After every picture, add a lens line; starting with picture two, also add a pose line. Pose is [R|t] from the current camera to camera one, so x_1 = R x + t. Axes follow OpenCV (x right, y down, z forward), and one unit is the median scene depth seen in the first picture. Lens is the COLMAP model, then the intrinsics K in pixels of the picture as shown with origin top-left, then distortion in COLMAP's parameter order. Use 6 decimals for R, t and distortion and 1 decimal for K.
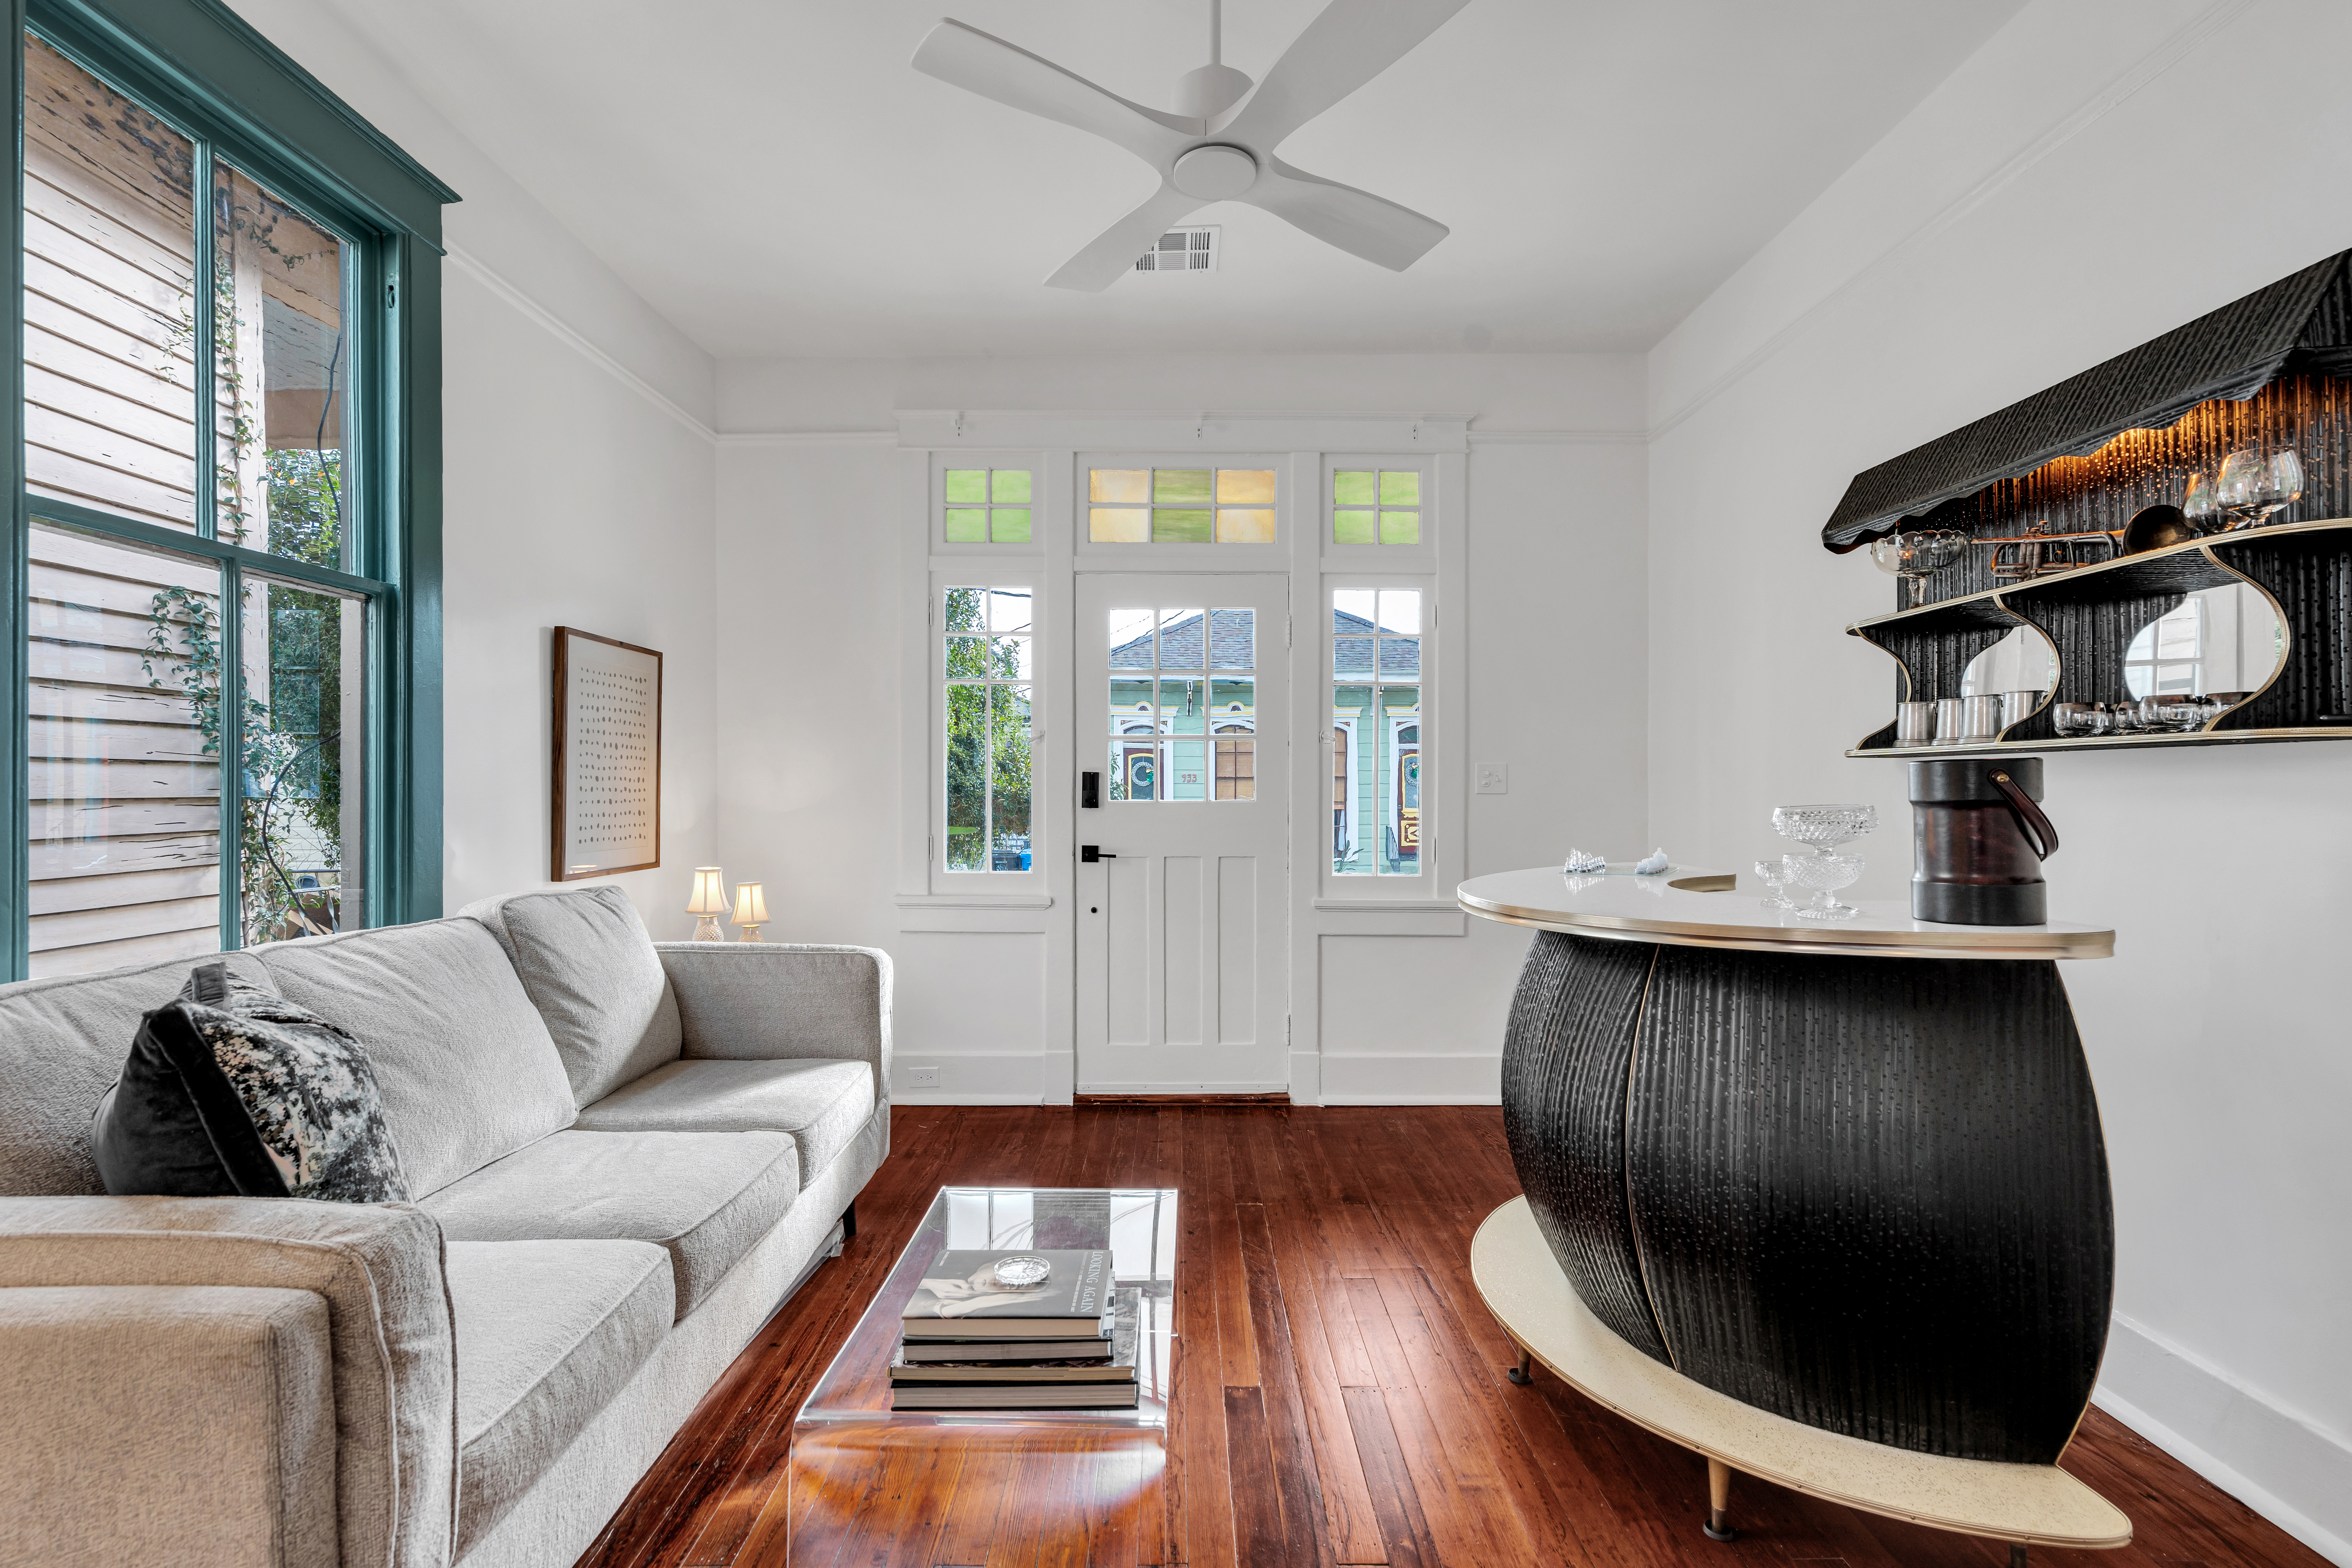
lens RADIAL K [[1063.5, 0, 1176.0], [0, 1063.5, 784.0], [0, 0, 1]] dist [0.001258, 0.000058]
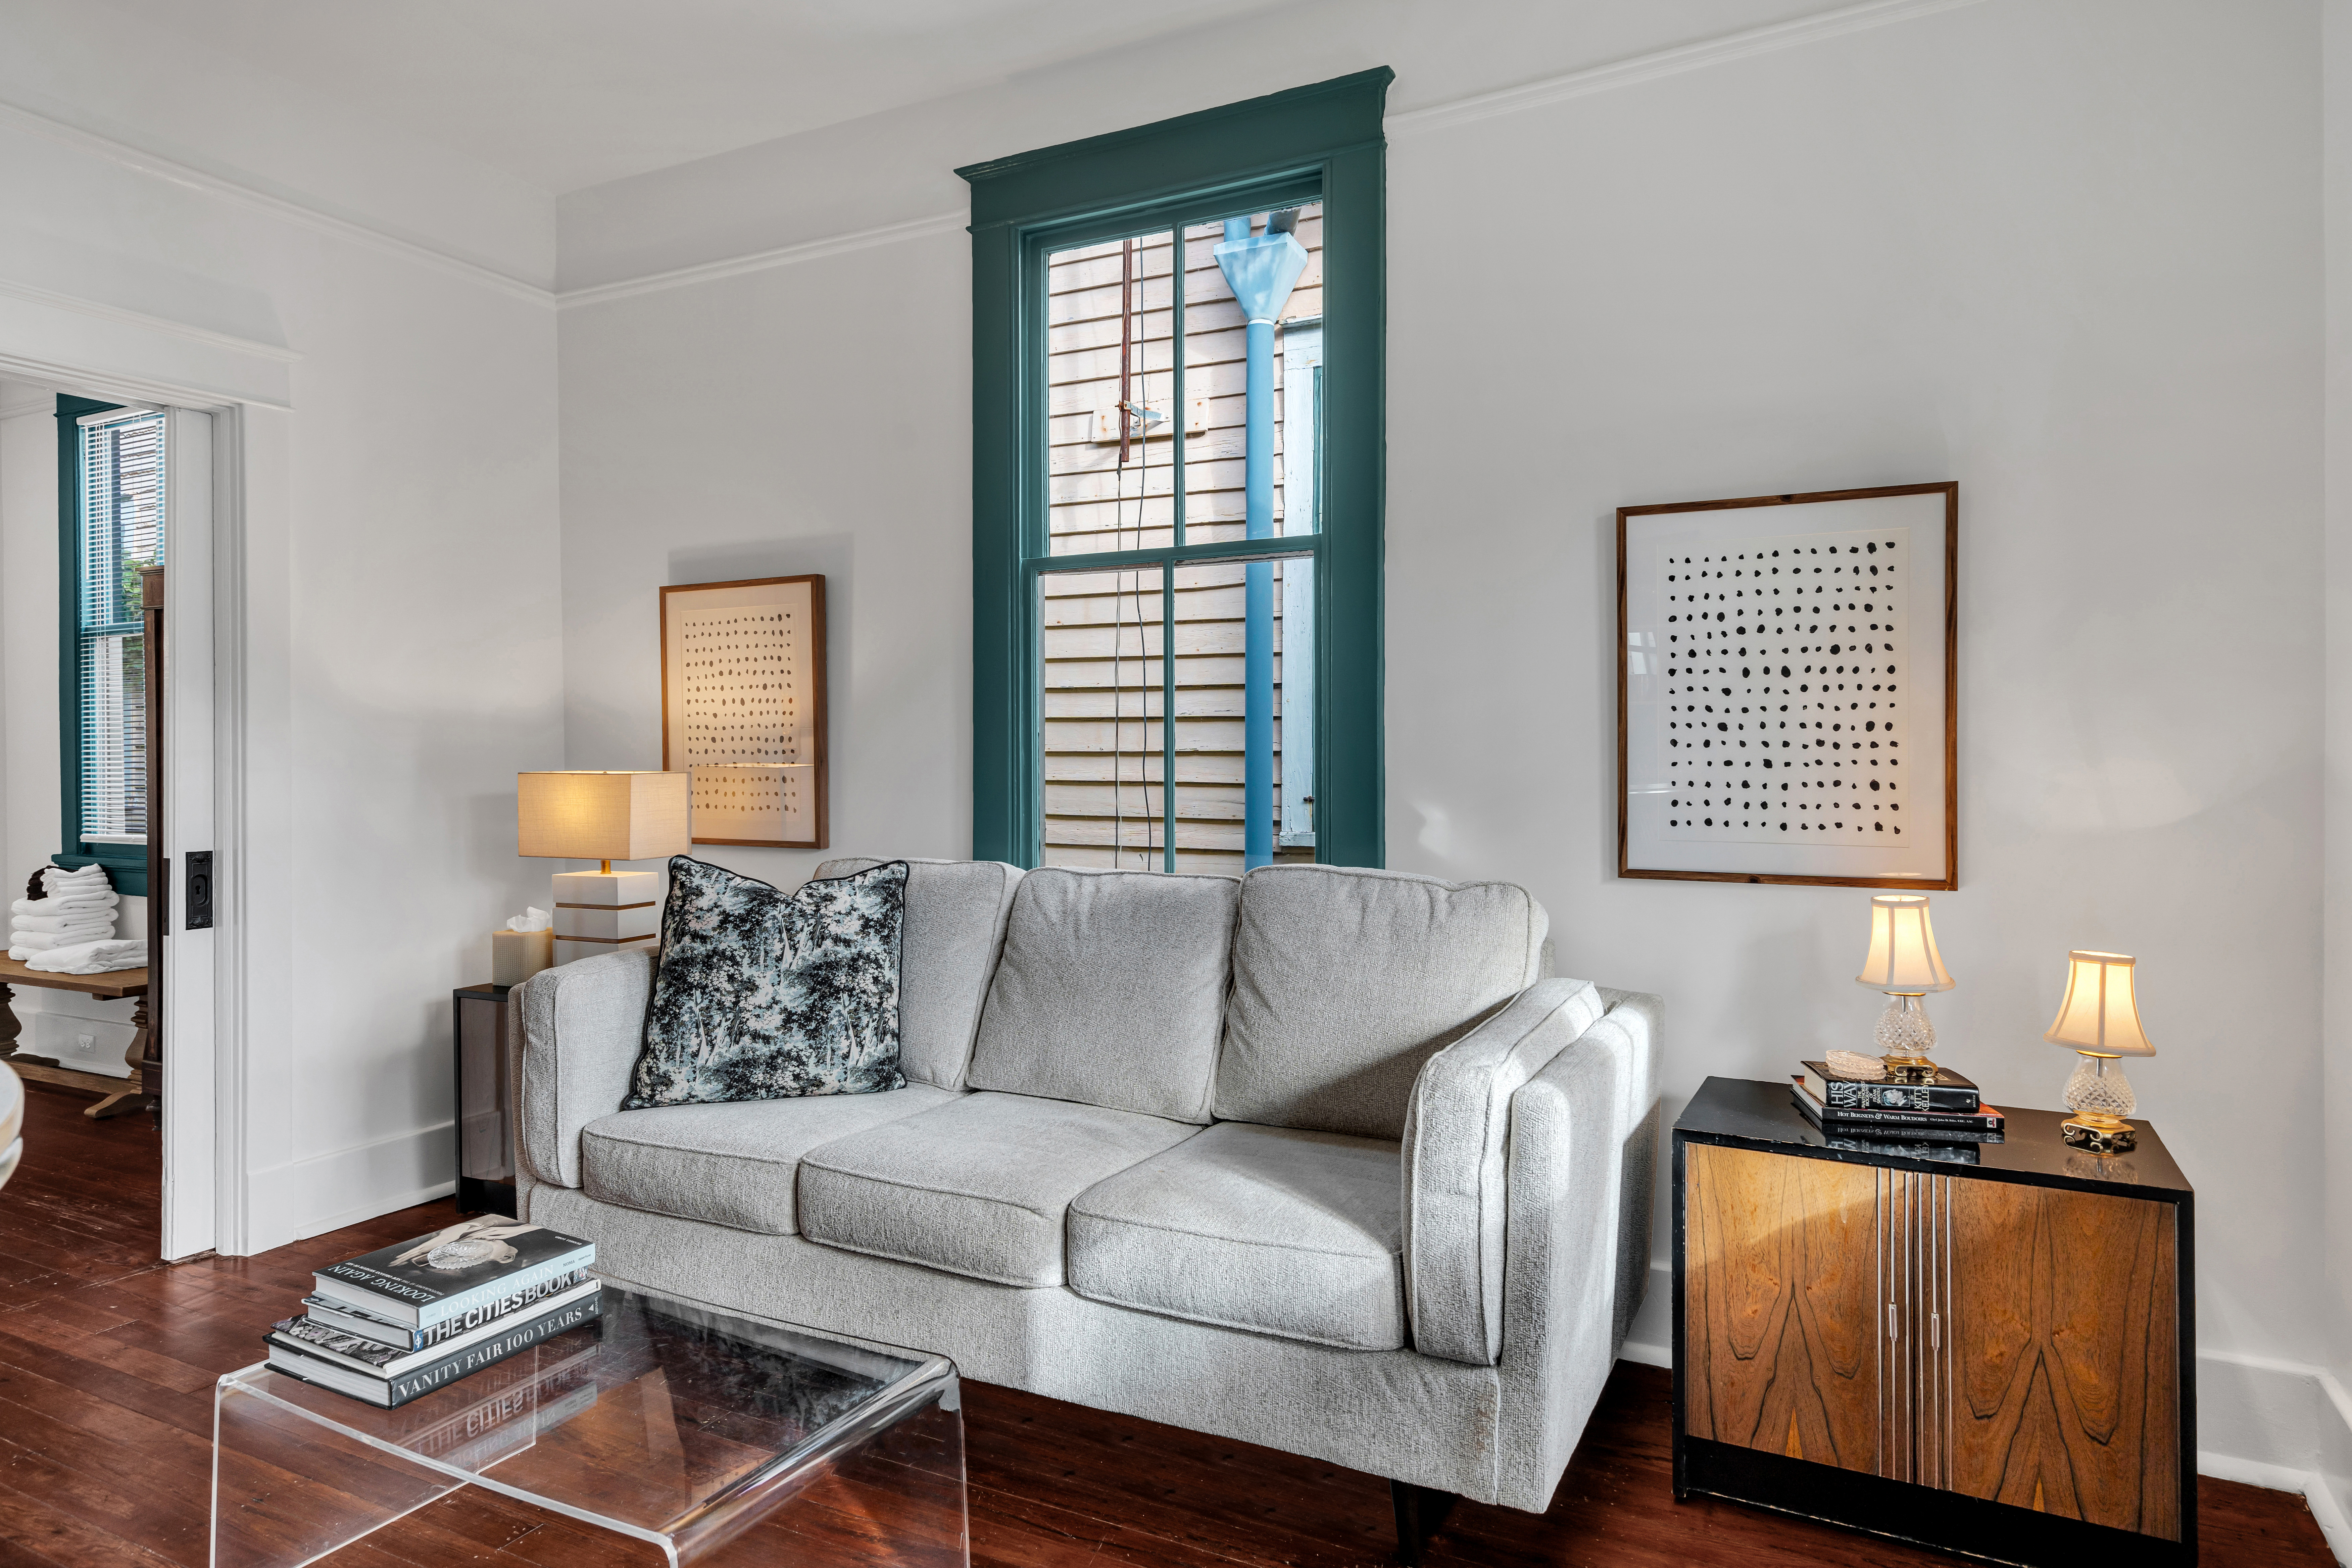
lens RADIAL K [[846.0, 0, 1176.2], [0, 846.0, 760.0], [0, 0, 1]] dist [-0.000257, -0.000029]
pose [[-0.264724, 0.002511, -0.964321, 0.032465], [0.016598, 0.999860, -0.001953, 0.013140], [0.964181, -0.016523, -0.264728, 1.015705]]
